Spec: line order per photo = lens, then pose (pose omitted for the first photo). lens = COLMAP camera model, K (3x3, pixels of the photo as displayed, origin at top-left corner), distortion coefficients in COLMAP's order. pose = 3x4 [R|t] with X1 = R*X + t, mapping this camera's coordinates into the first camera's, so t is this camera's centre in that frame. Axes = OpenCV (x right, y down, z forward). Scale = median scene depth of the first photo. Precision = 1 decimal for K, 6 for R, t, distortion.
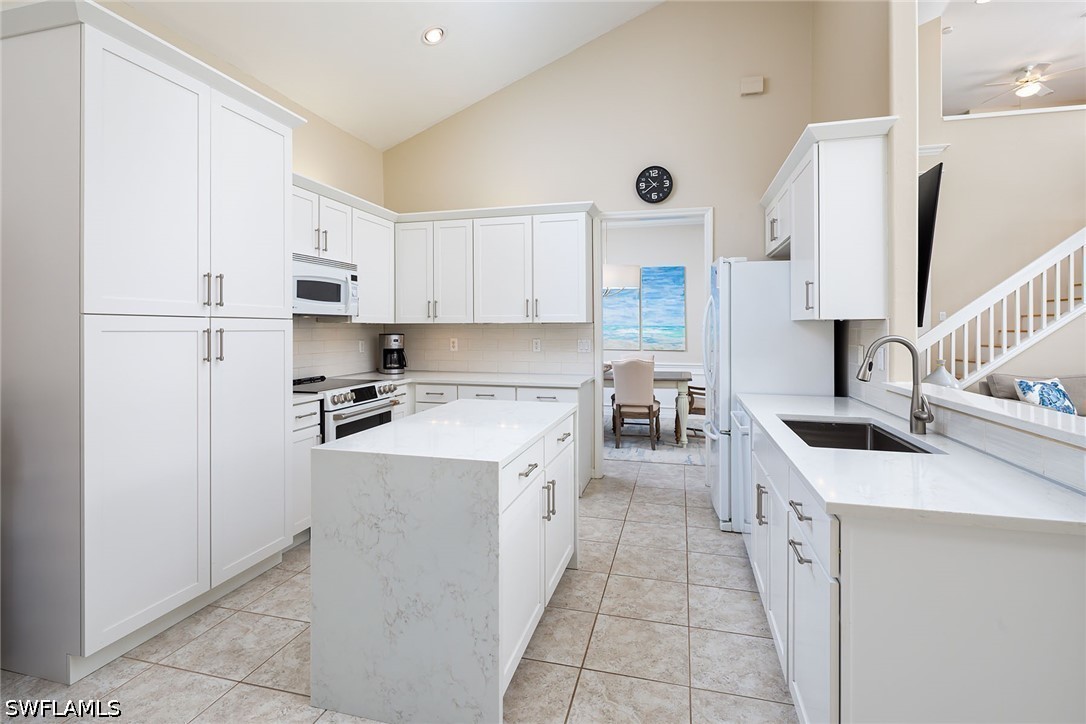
lens RADIAL K [[529.1, 0, 540.6], [0, 529.1, 328.9], [0, 0, 1]] dist [0.002764, -0.001282]
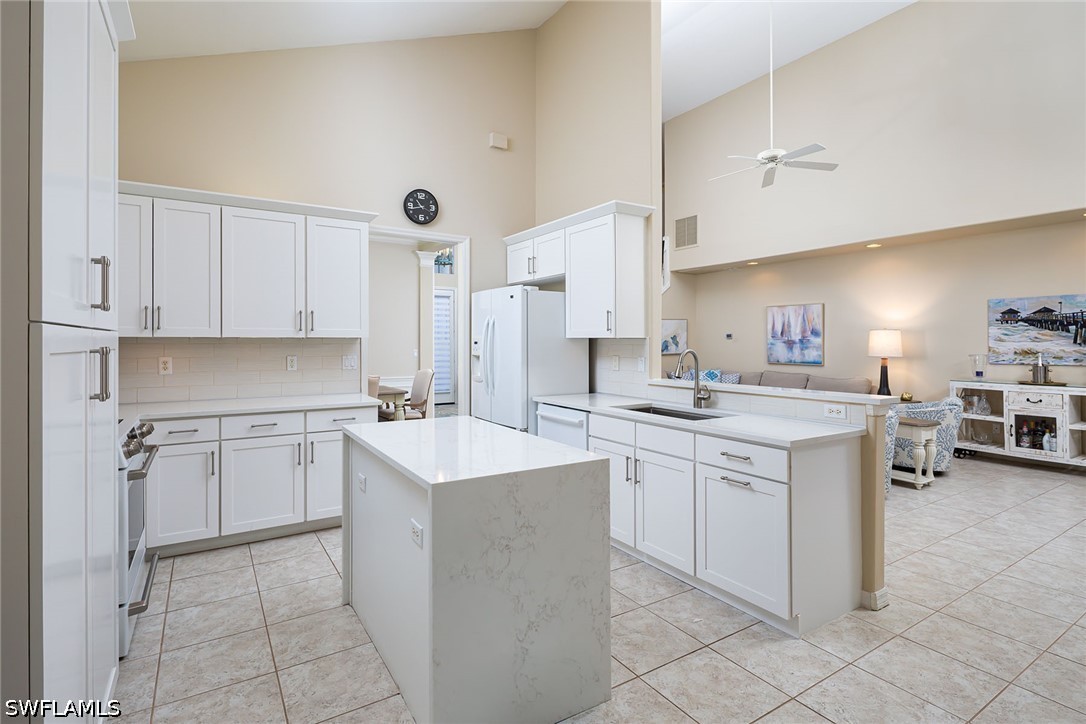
lens RADIAL K [[529.1, 0, 541.1], [0, 529.1, 339.4], [0, 0, 1]] dist [0.002764, -0.001282]
pose [[0.677709, 0.004576, 0.735316, -0.413231], [-0.000240, 0.999982, -0.006002, -0.003460], [-0.735330, 0.003891, 0.677698, 0.118926]]
